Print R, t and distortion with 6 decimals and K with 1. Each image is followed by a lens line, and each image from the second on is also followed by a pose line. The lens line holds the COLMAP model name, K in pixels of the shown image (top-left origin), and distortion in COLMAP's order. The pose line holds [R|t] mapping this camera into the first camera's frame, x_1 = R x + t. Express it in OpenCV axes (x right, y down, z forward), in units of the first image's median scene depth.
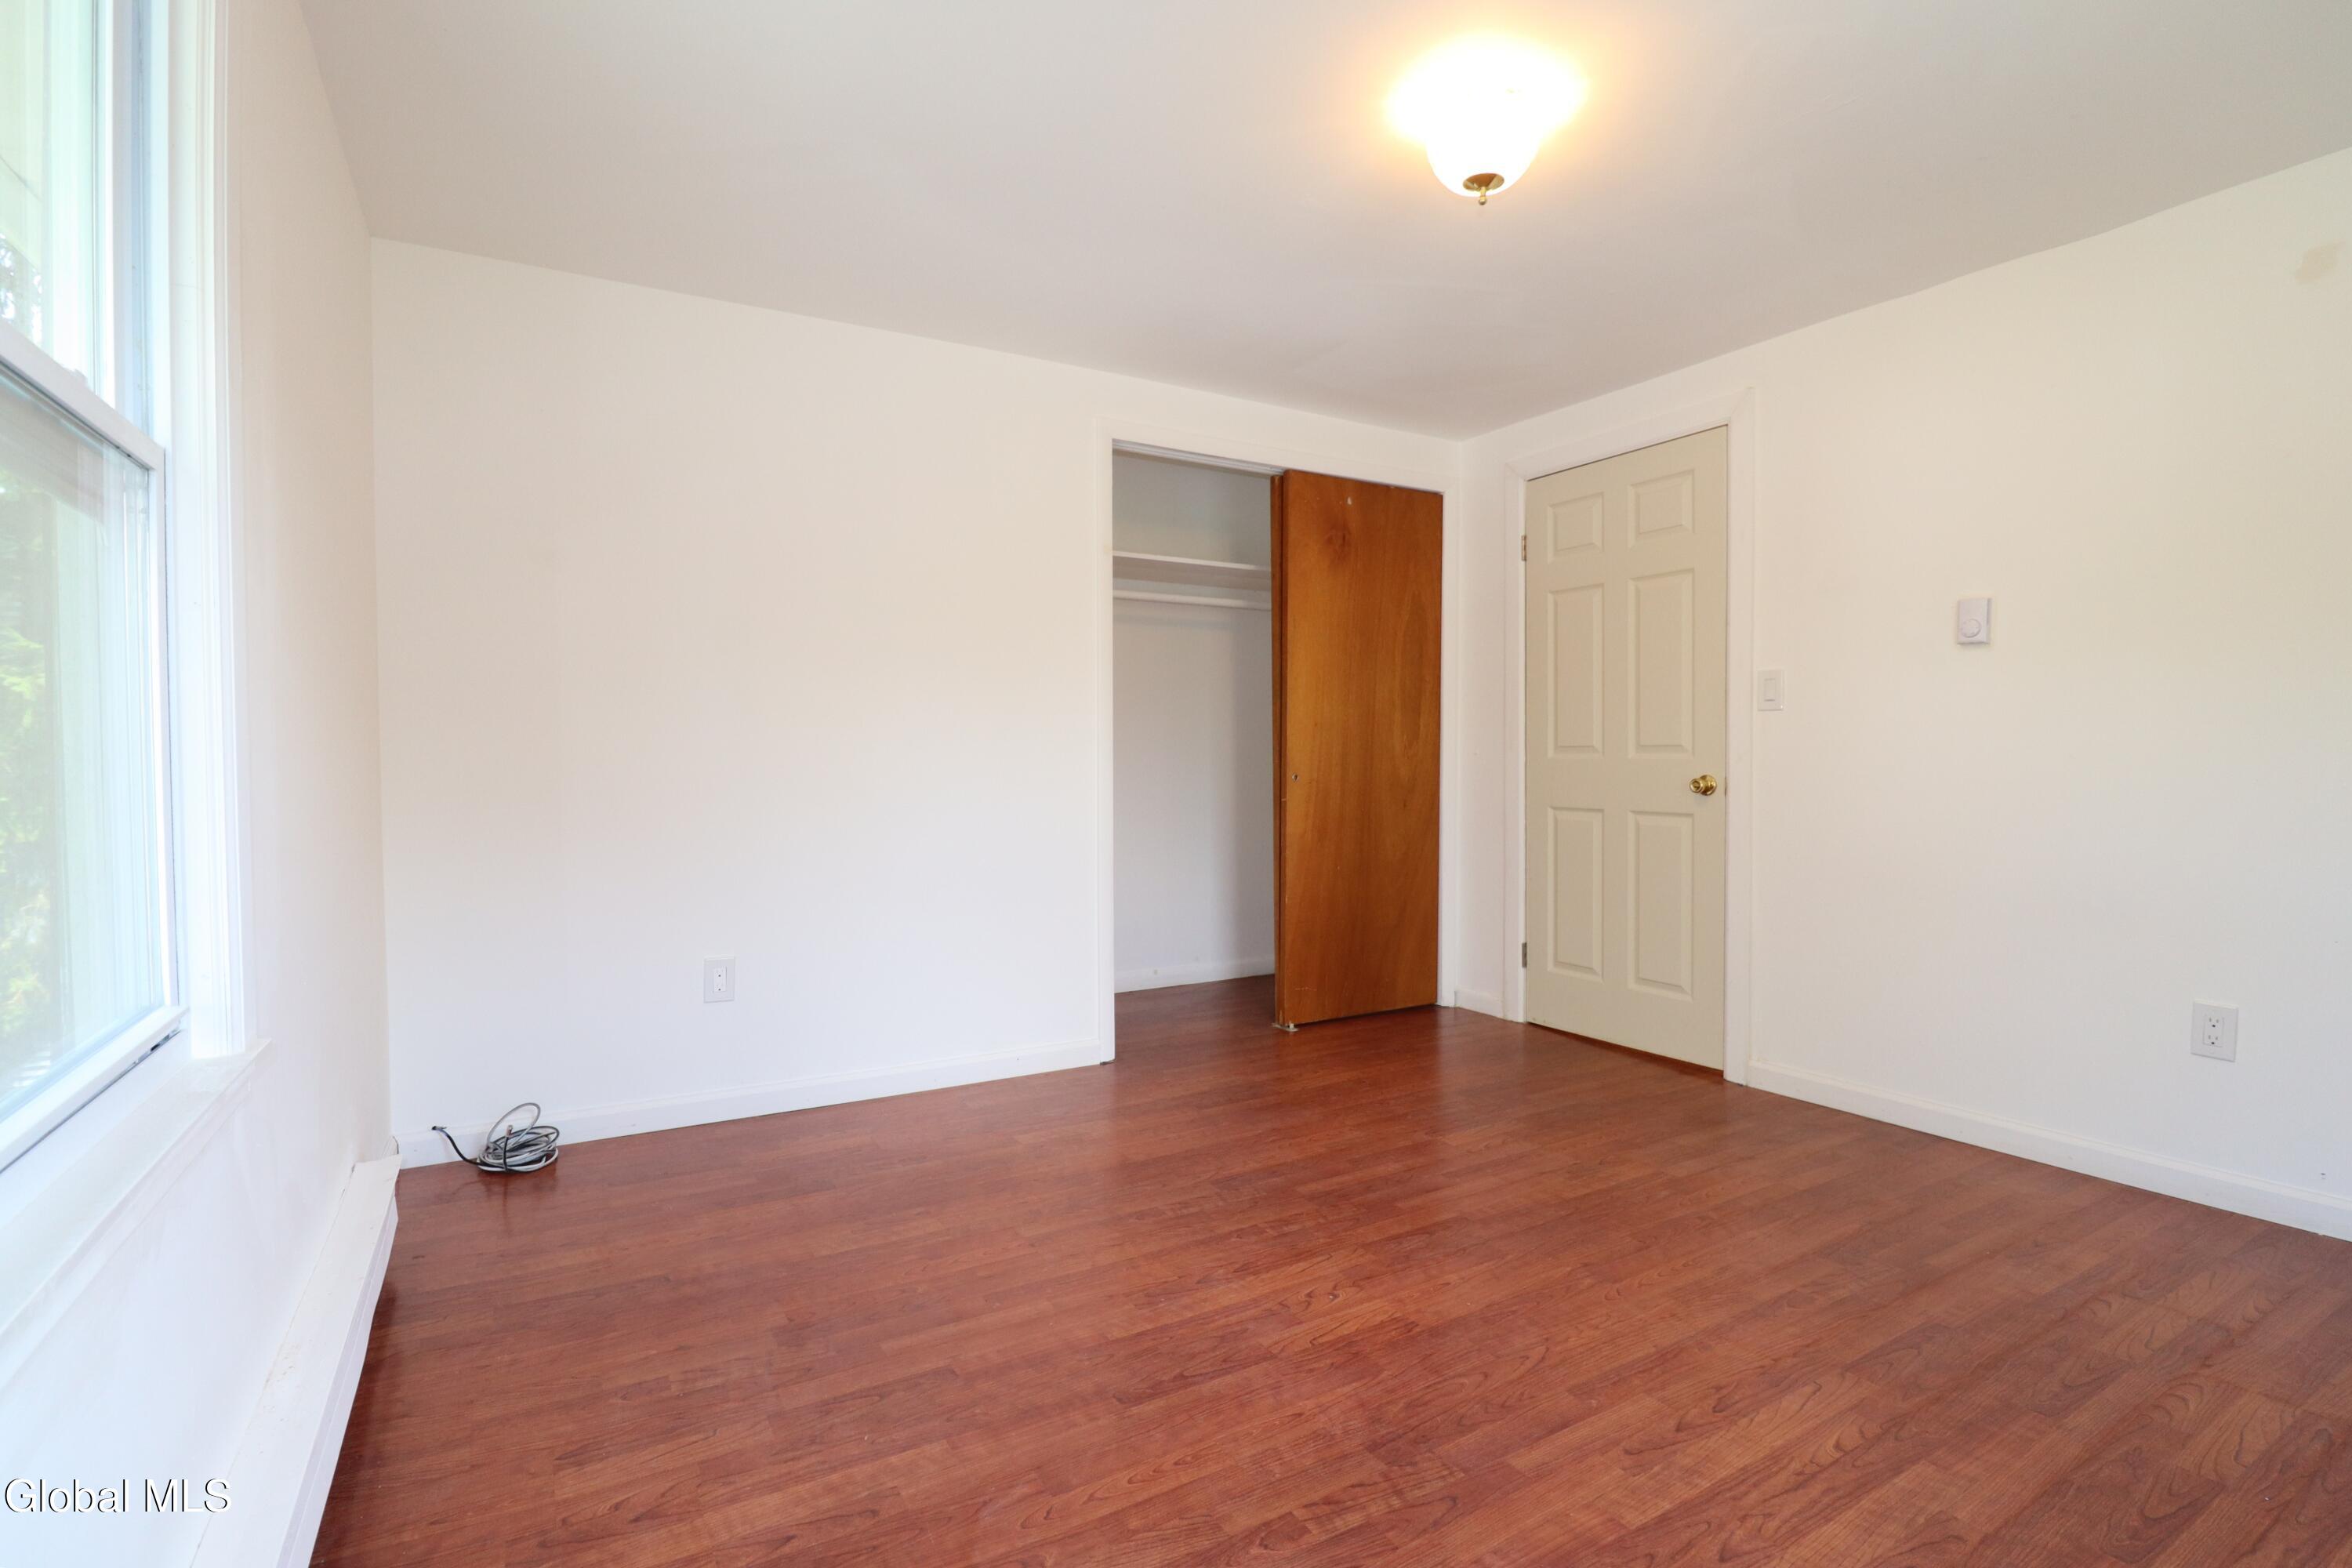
lens RADIAL K [[1093.7, 0, 1171.1], [0, 1093.7, 773.8], [0, 0, 1]] dist [0.001024, -0.013851]
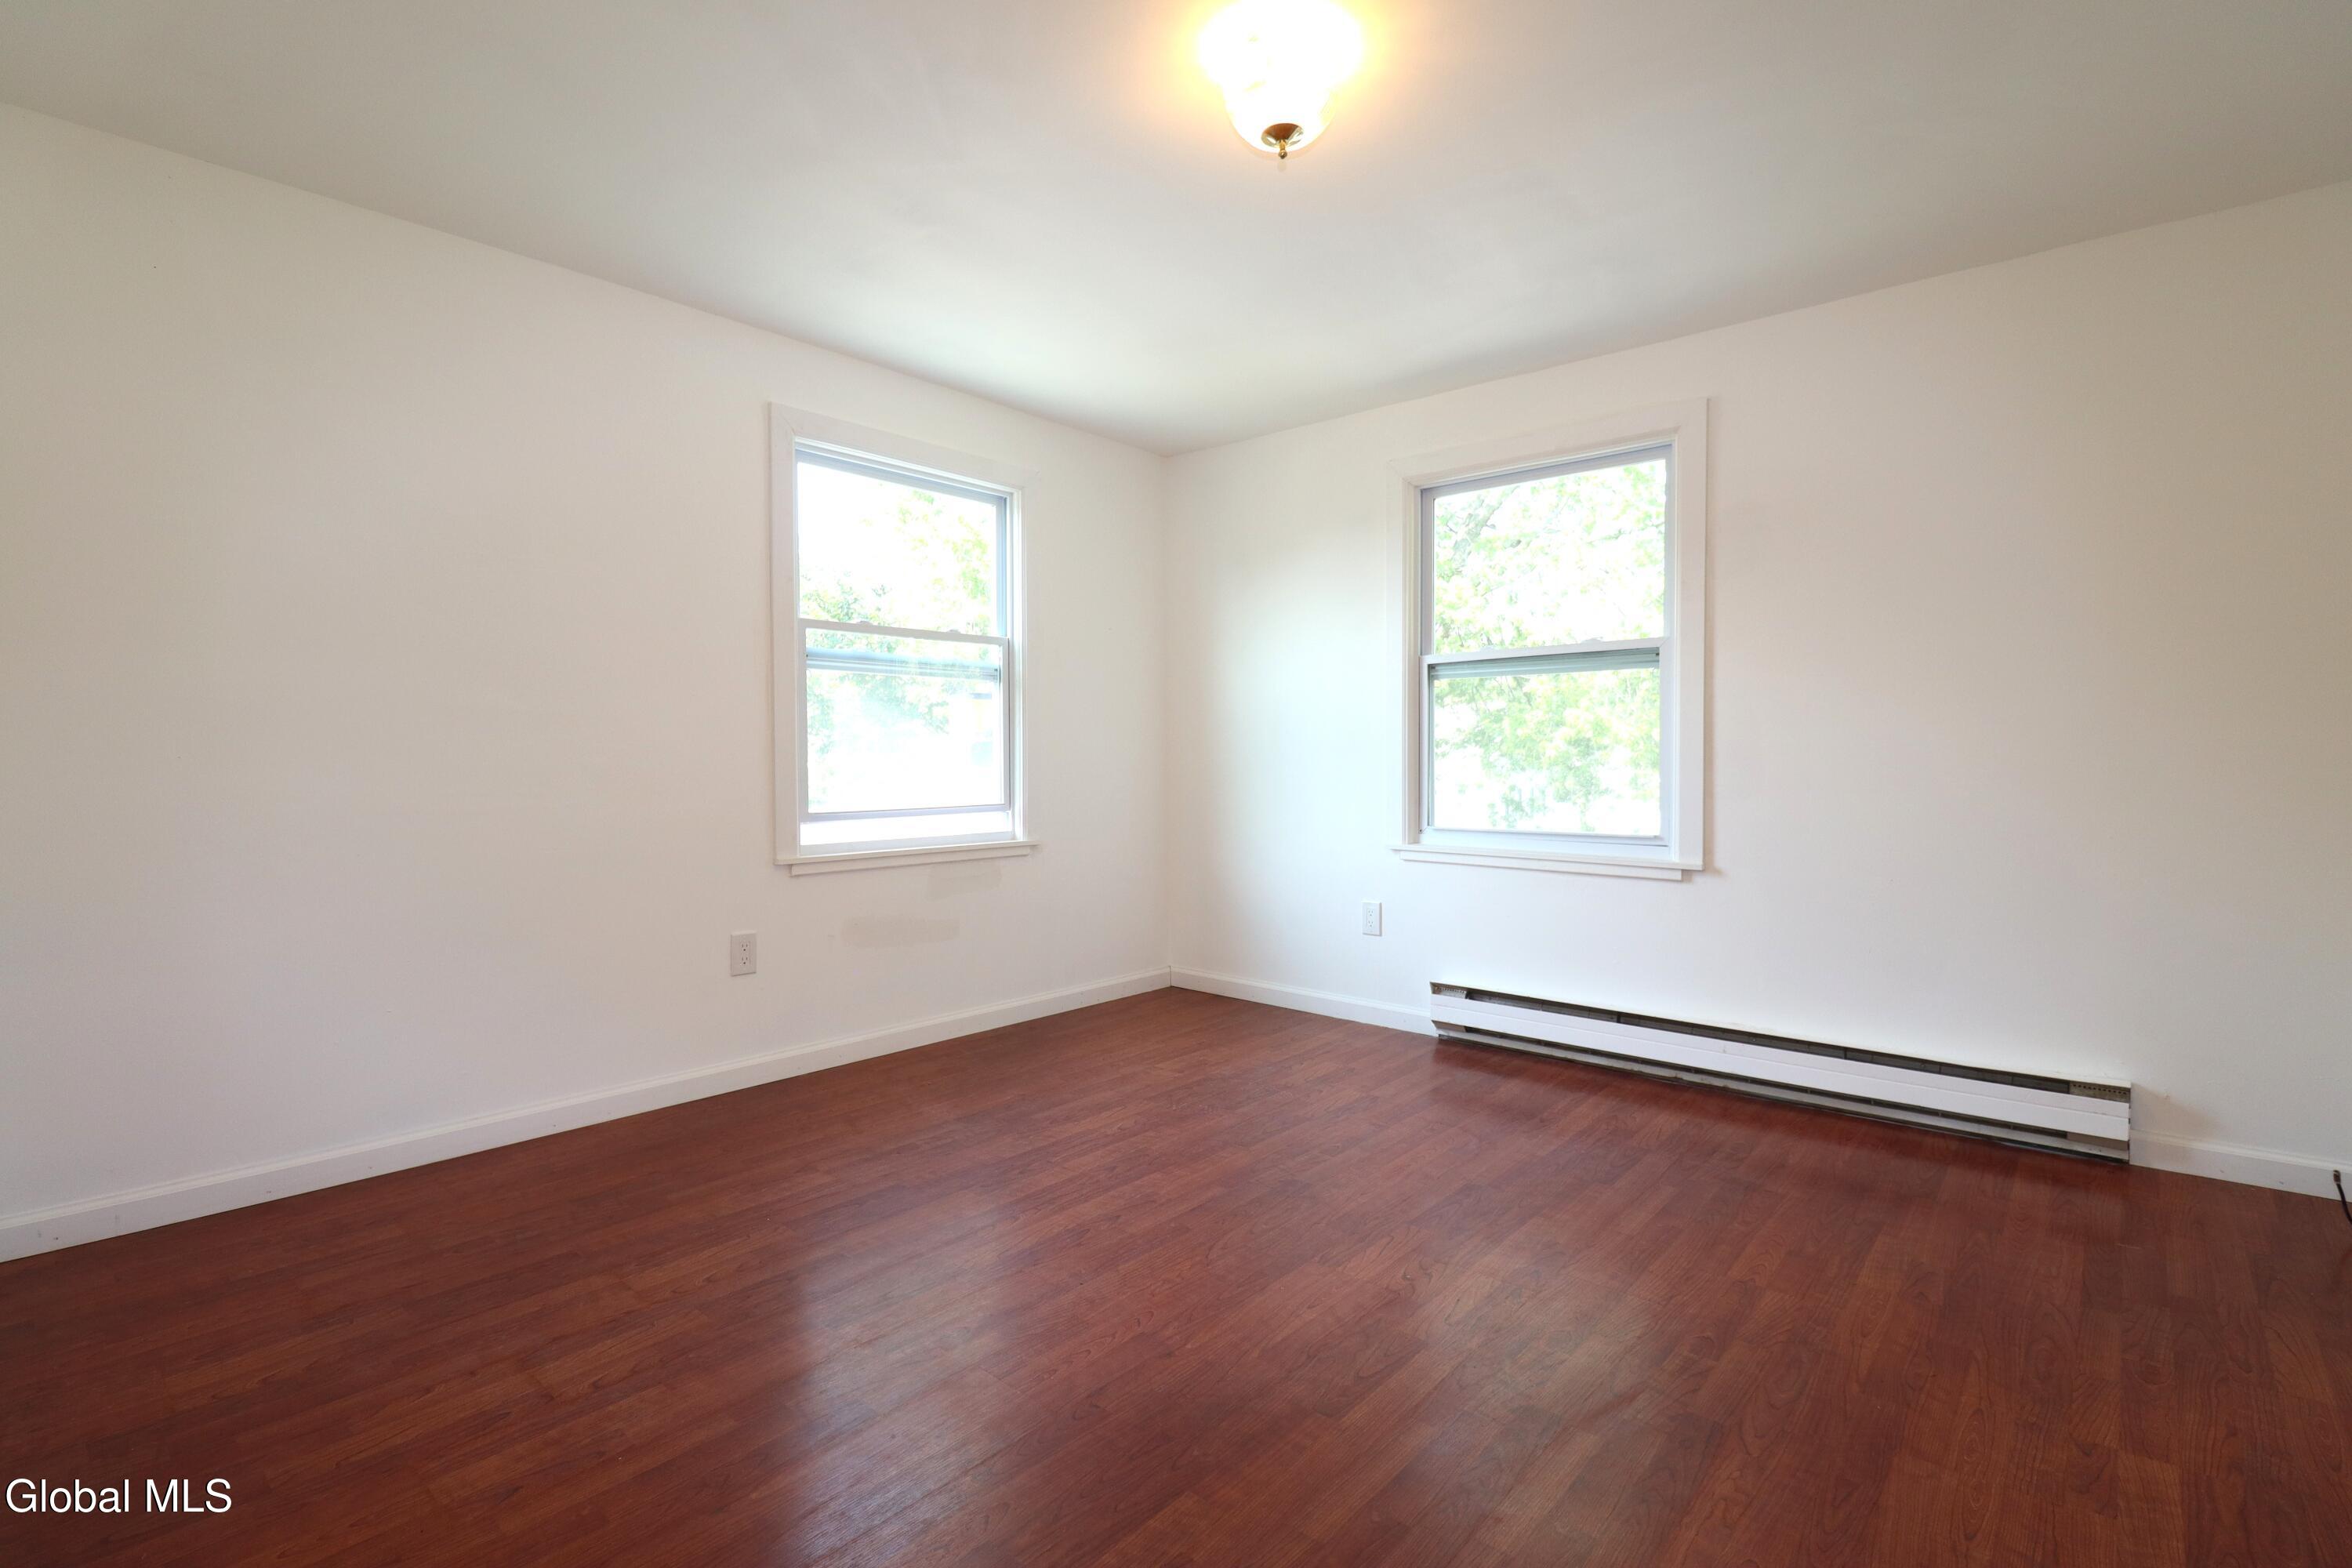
lens RADIAL K [[1093.7, 0, 1171.1], [0, 1093.7, 773.8], [0, 0, 1]] dist [0.001024, -0.013851]
pose [[-0.948317, 0.011661, -0.317111, 0.752328], [-0.002161, 0.999064, 0.043201, -0.037562], [0.317318, 0.041654, -0.947404, 2.091295]]
